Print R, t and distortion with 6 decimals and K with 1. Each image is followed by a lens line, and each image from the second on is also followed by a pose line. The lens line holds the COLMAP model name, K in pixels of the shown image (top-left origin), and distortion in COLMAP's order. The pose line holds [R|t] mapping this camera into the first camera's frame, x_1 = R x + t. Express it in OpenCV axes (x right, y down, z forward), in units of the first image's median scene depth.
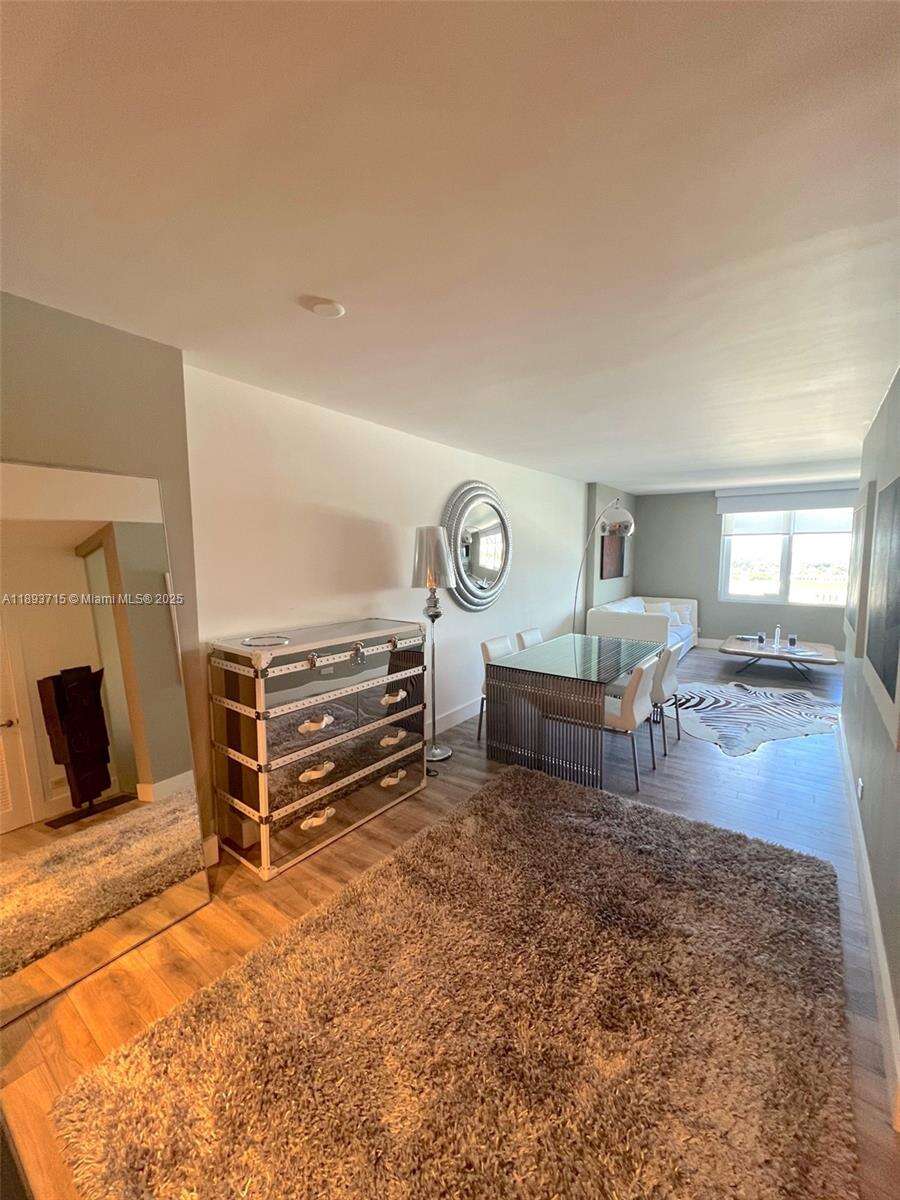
lens RADIAL K [[477.1, 0, 450.0], [0, 477.1, 600.0], [0, 0, 1]] dist [0.000493, -0.000145]
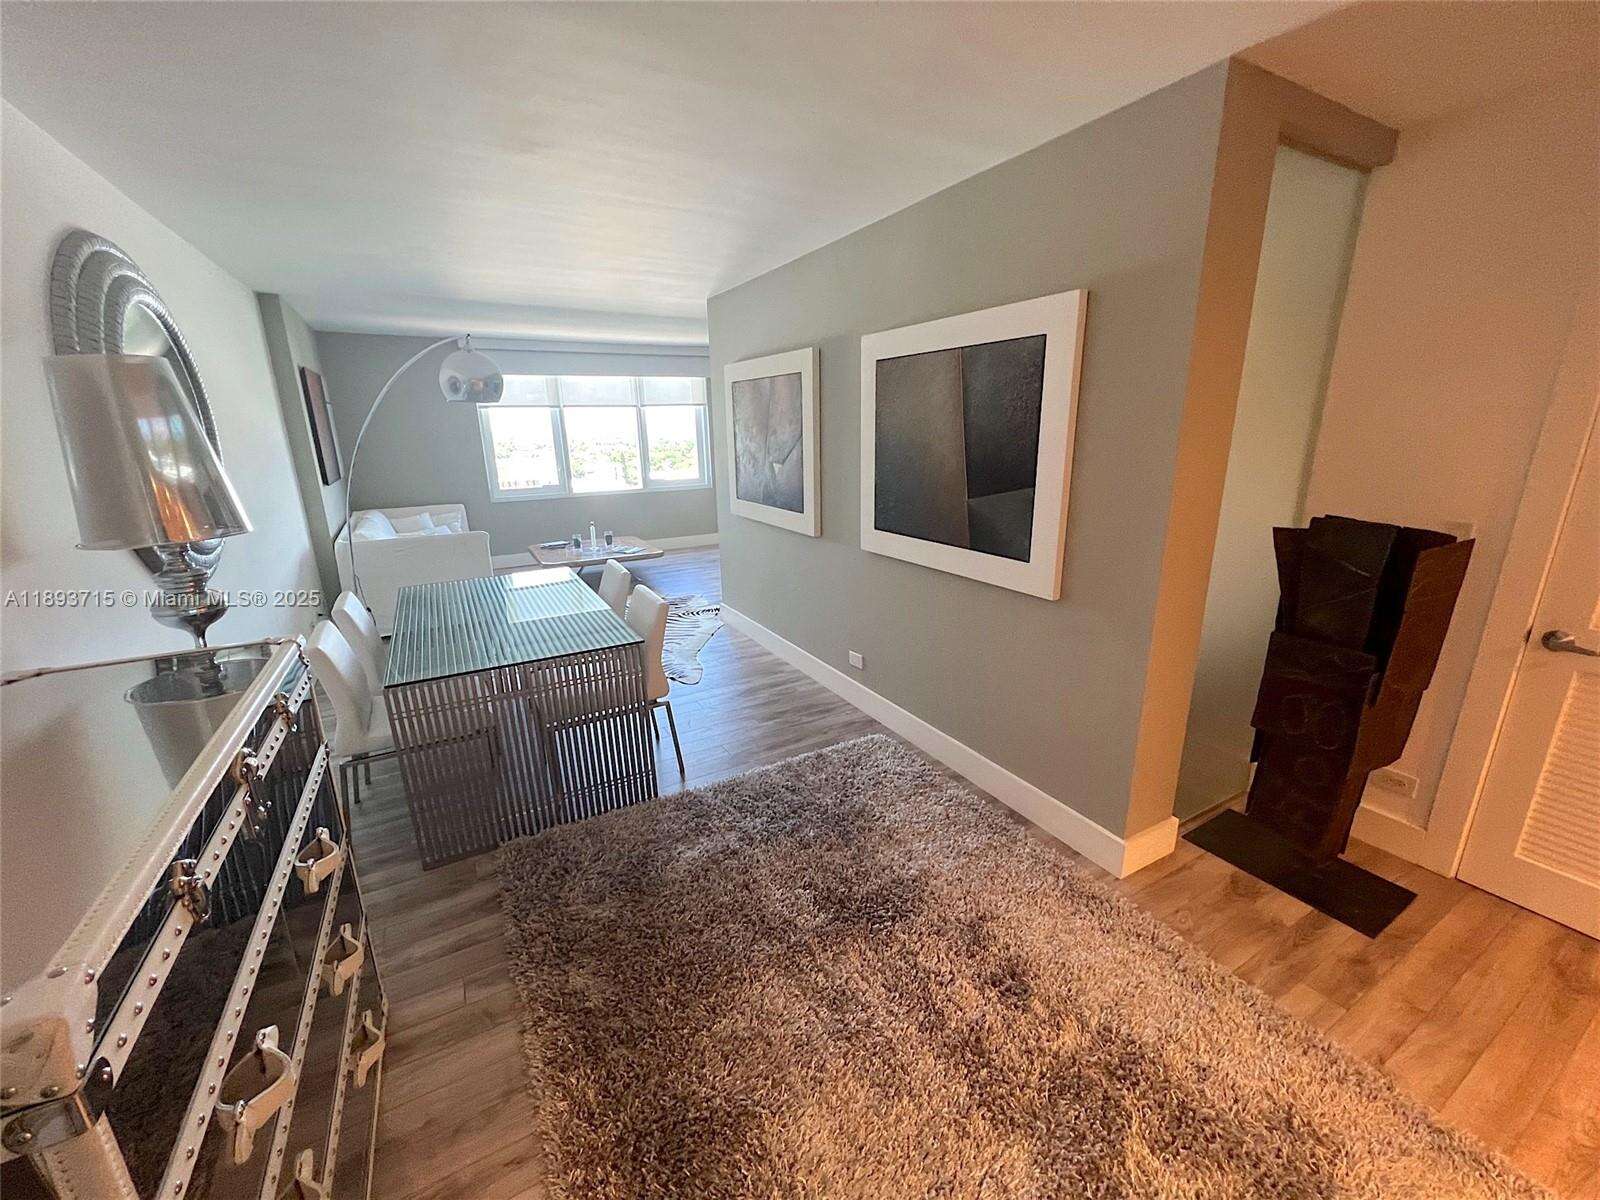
lens RADIAL K [[636.1, 0, 810.3], [0, 636.1, 601.6], [0, 0, 1]] dist [0.000493, -0.000145]
pose [[0.392751, -0.249131, 0.885258, -0.152888], [0.104332, 0.968464, 0.226259, -0.022056], [-0.913708, 0.003498, 0.406357, 0.208763]]
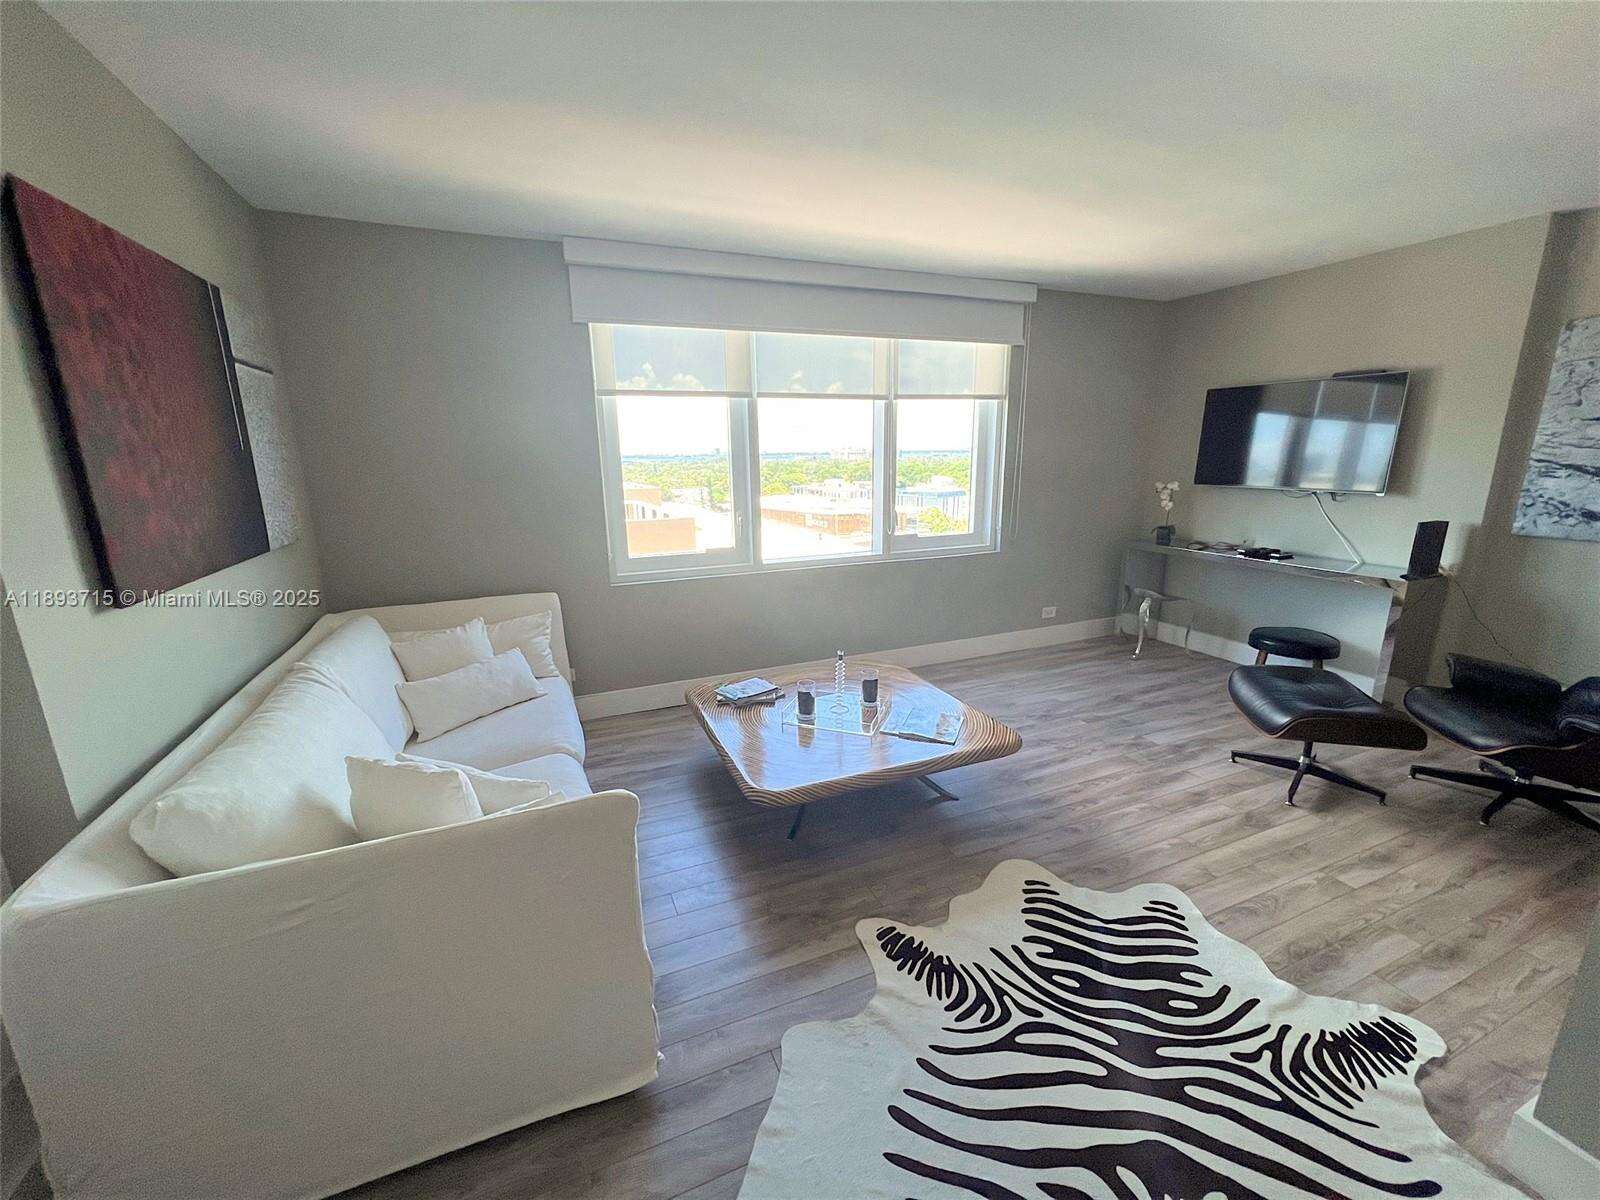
lens RADIAL K [[655.0, 0, 800.0], [0, 655.0, 600.0], [0, 0, 1]] dist [0.000406, 0.000000]
pose [[0.505832, -0.191997, 0.840994, 0.267807], [0.087931, 0.981314, 0.171144, -0.065834], [-0.858139, -0.012621, 0.513263, 0.749141]]
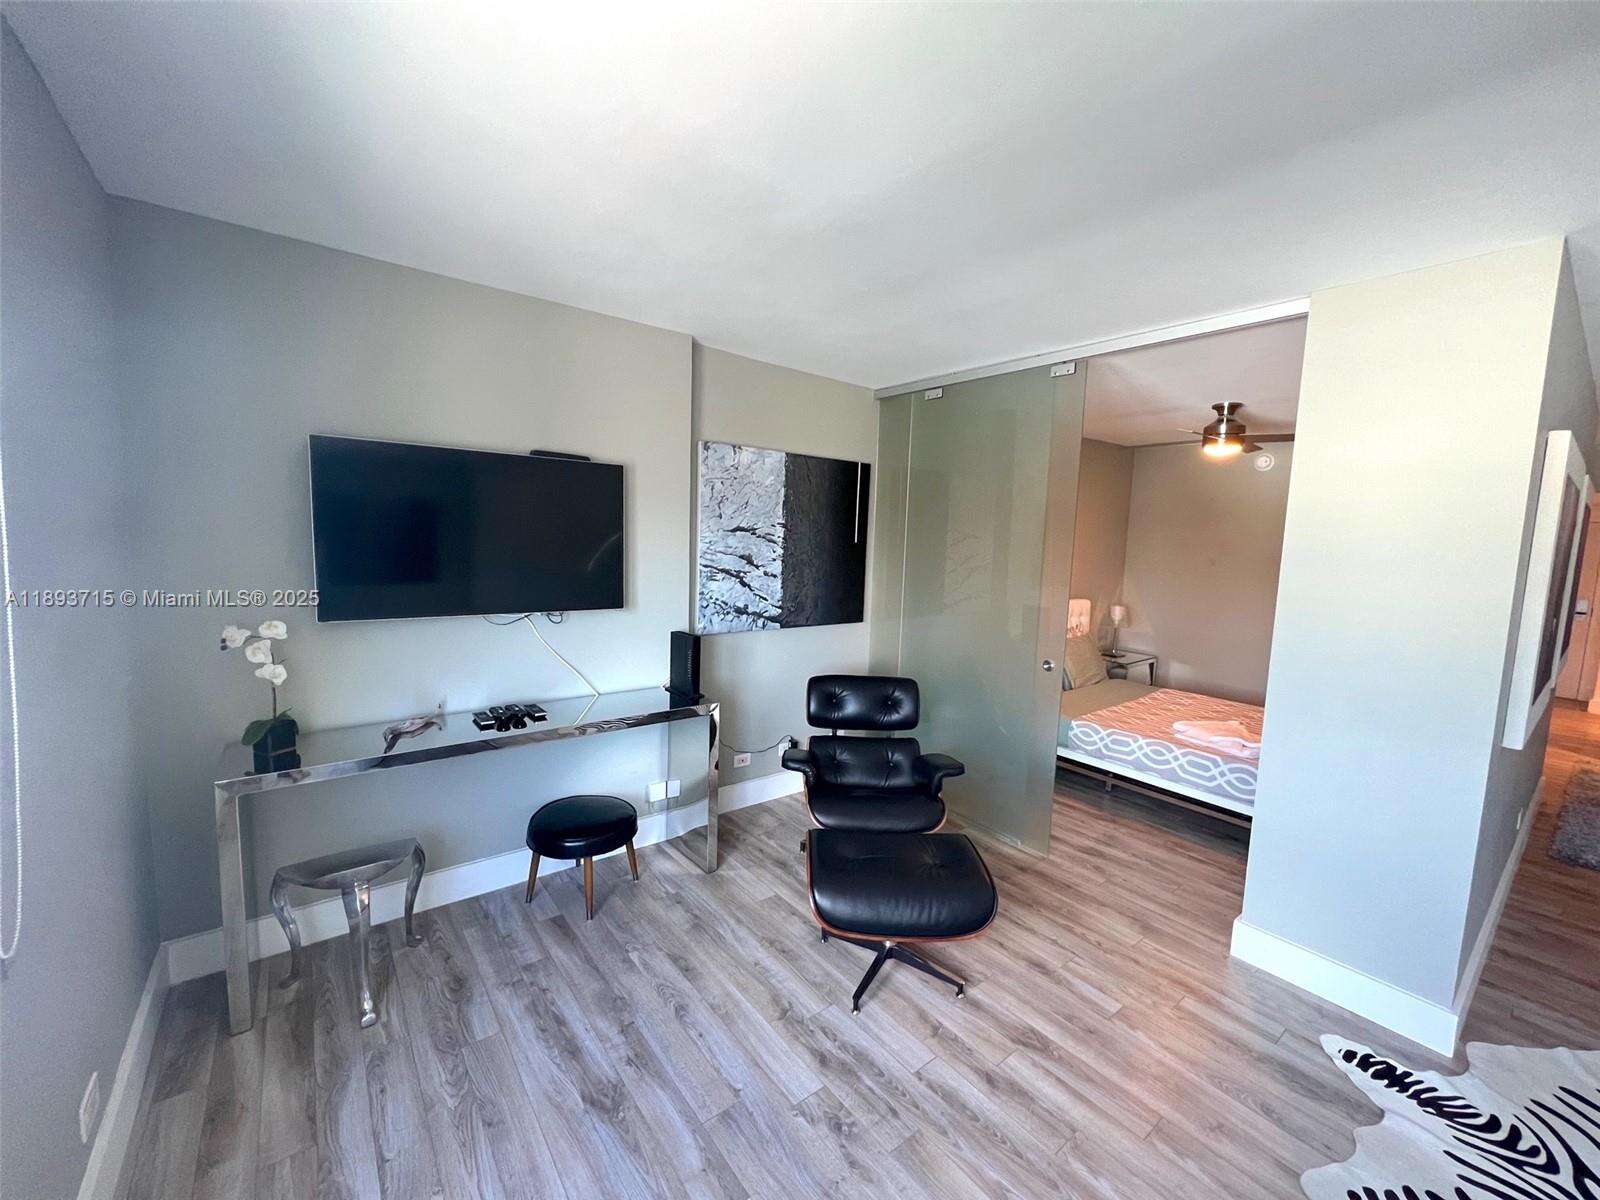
lens RADIAL K [[636.1, 0, 810.3], [0, 636.1, 601.6], [0, 0, 1]] dist [0.000493, -0.000145]
pose [[-0.964270, -0.048370, 0.260468, 0.771471], [0.001419, 0.982233, 0.187660, -0.104294], [-0.264917, 0.181325, -0.947069, 1.001125]]
